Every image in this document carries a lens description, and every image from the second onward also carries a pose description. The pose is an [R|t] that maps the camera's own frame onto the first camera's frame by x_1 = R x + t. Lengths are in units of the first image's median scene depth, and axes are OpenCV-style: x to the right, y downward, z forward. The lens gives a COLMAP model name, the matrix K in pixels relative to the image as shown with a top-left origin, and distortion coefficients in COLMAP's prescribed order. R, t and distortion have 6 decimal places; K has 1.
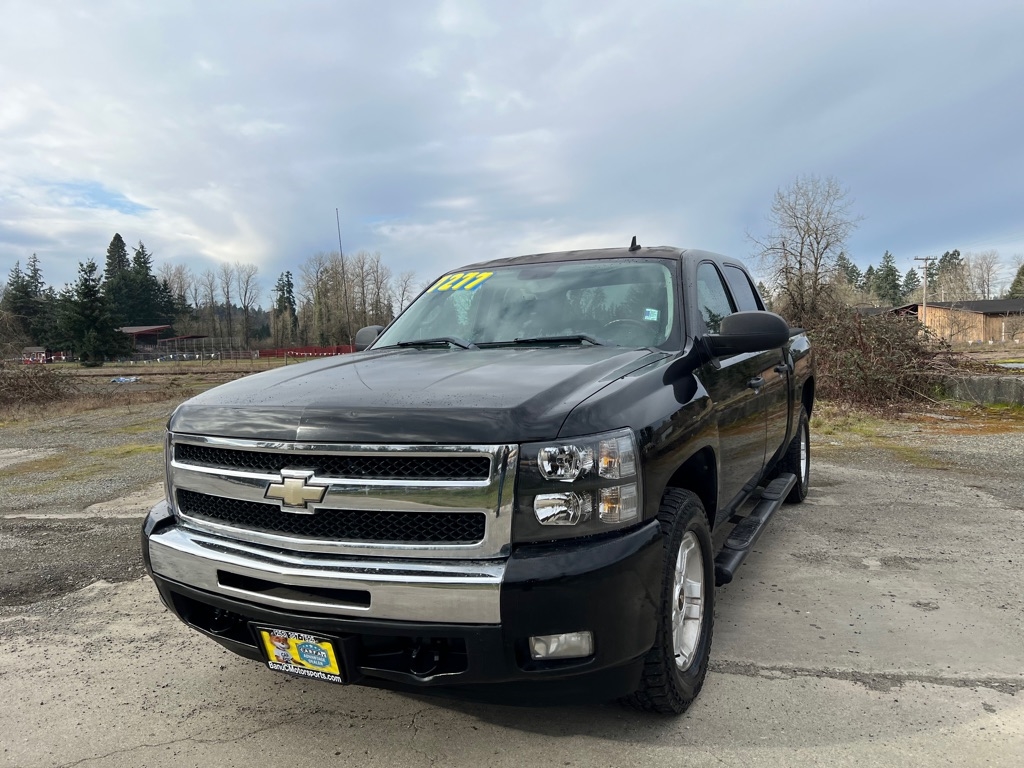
lens RADIAL K [[764.2, 0, 520.1], [0, 764.2, 389.3], [0, 0, 1]] dist [0.053371, -0.057343]
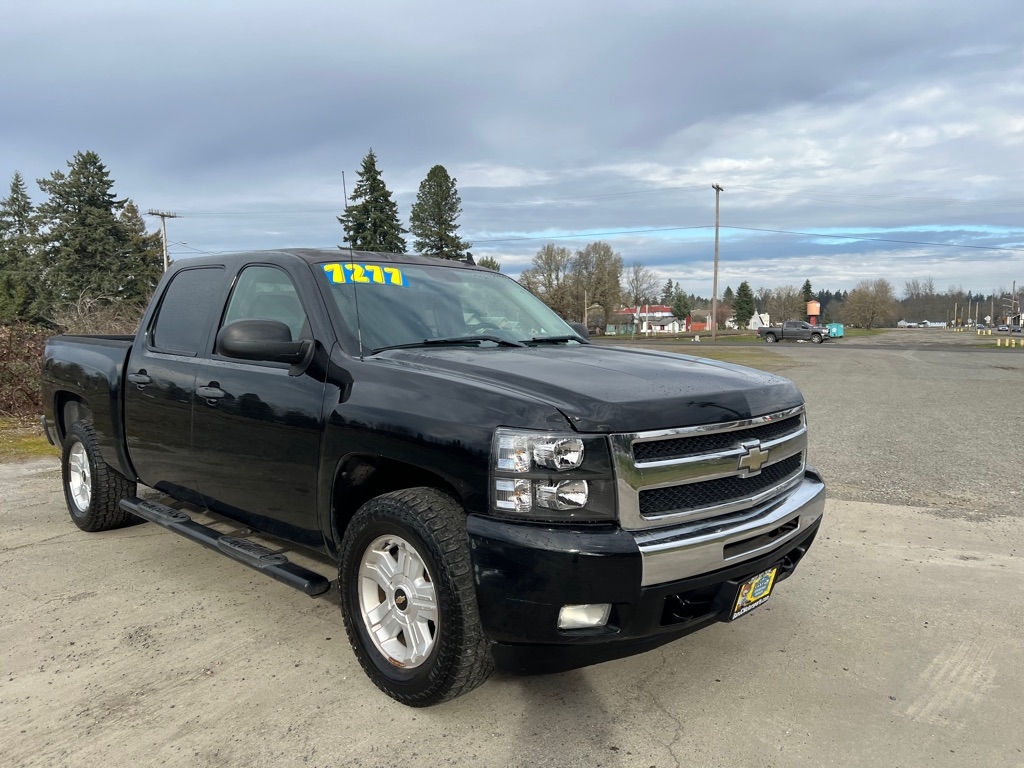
lens RADIAL K [[764.2, 0, 516.3], [0, 764.2, 402.6], [0, 0, 1]] dist [0.053371, -0.057343]
pose [[0.305861, -0.060140, 0.950175, -0.984385], [0.061004, 0.997190, 0.043479, -0.018981], [-0.950120, 0.044666, 0.308671, 0.621733]]
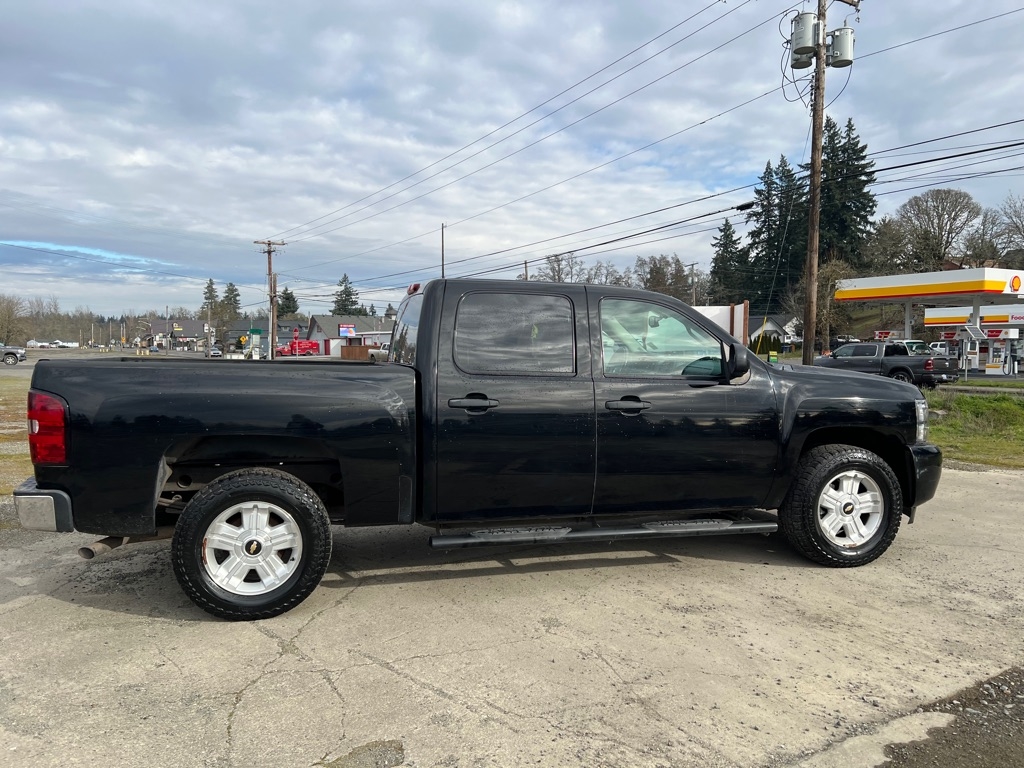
lens RADIAL K [[764.2, 0, 521.9], [0, 764.2, 394.2], [0, 0, 1]] dist [0.053371, -0.057343]
pose [[-0.662973, -0.013737, 0.748517, -0.919459], [0.073020, 0.993878, 0.082914, -0.143493], [-0.745074, 0.109627, -0.657911, 2.254169]]
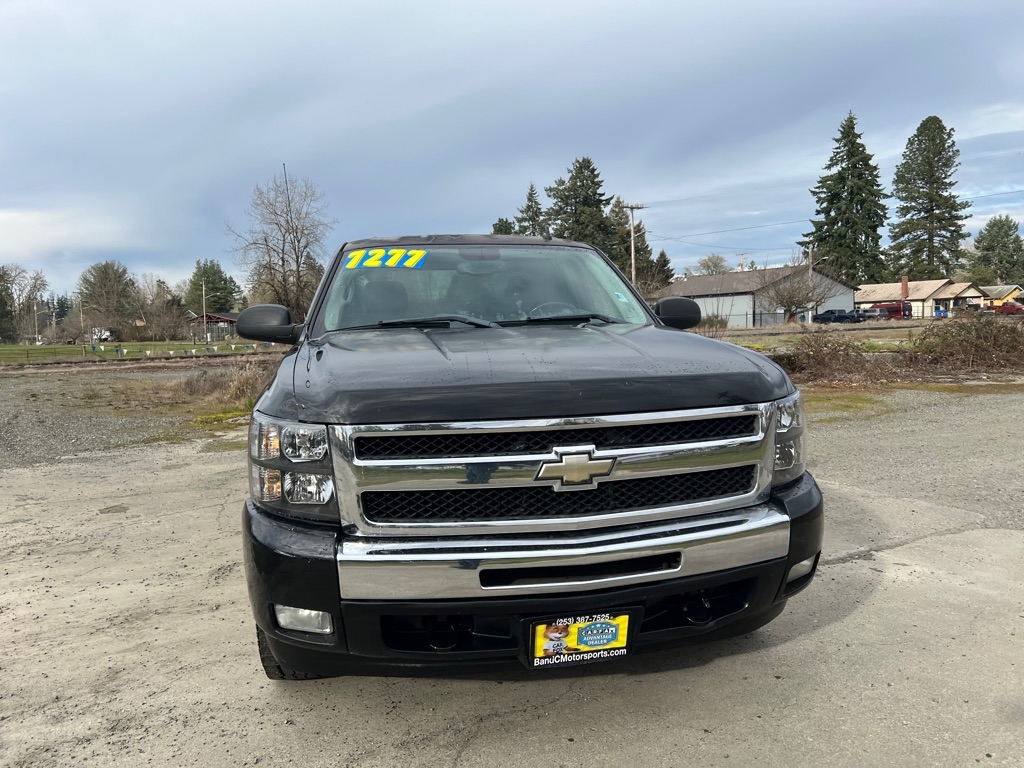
lens RADIAL K [[764.2, 0, 516.6], [0, 764.2, 383.7], [0, 0, 1]] dist [0.053371, -0.057343]
pose [[0.789033, -0.043286, 0.612823, -0.590247], [0.044530, 0.998921, 0.013224, 0.007719], [-0.612734, 0.016855, 0.790109, 0.186978]]
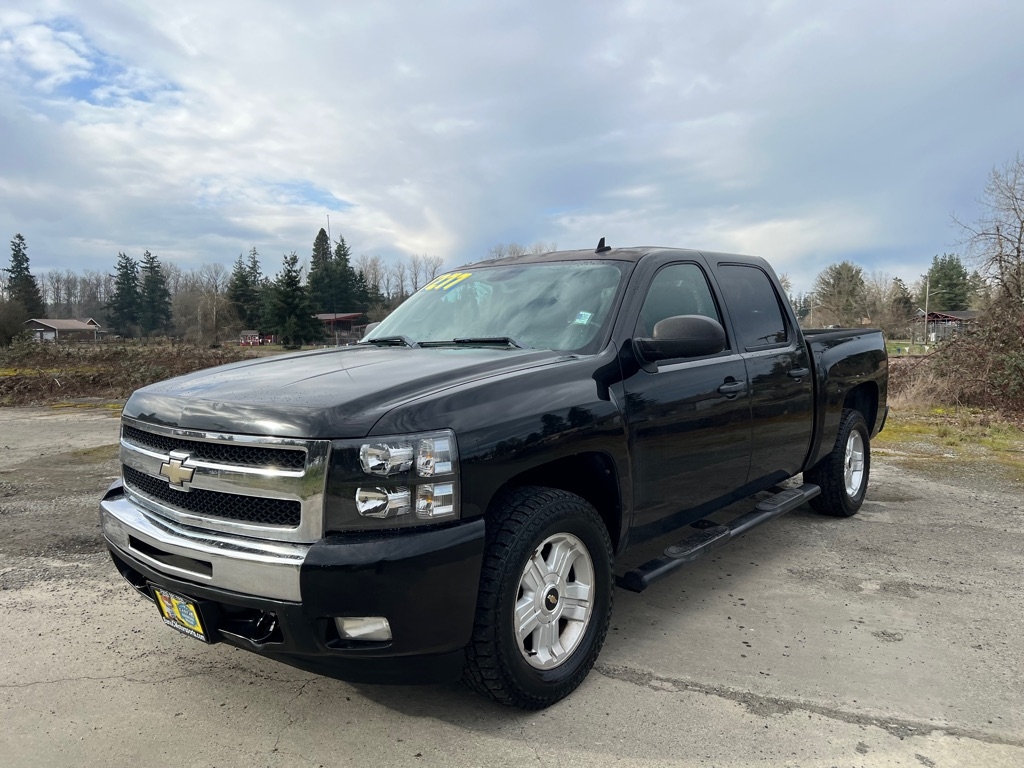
lens RADIAL K [[764.2, 0, 513.8], [0, 764.2, 383.5], [0, 0, 1]] dist [0.053371, -0.057343]
pose [[0.972271, 0.033515, -0.231443, 0.291257], [-0.032219, 0.999437, 0.009377, -0.015735], [0.231627, -0.001660, 0.972803, -0.000999]]
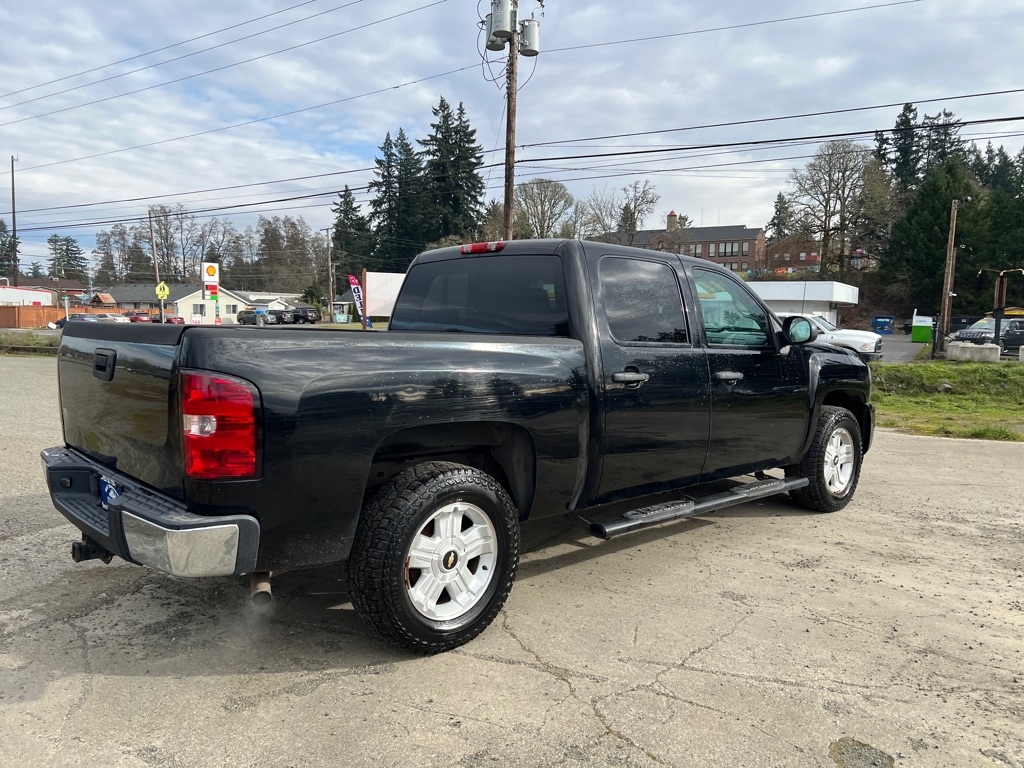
lens RADIAL K [[764.2, 0, 521.1], [0, 764.2, 387.0], [0, 0, 1]] dist [0.053371, -0.057343]
pose [[-0.937684, -0.014765, 0.347175, -0.241246], [0.037856, 0.988810, 0.144296, -0.186263], [-0.345421, 0.148447, -0.926633, 2.600500]]
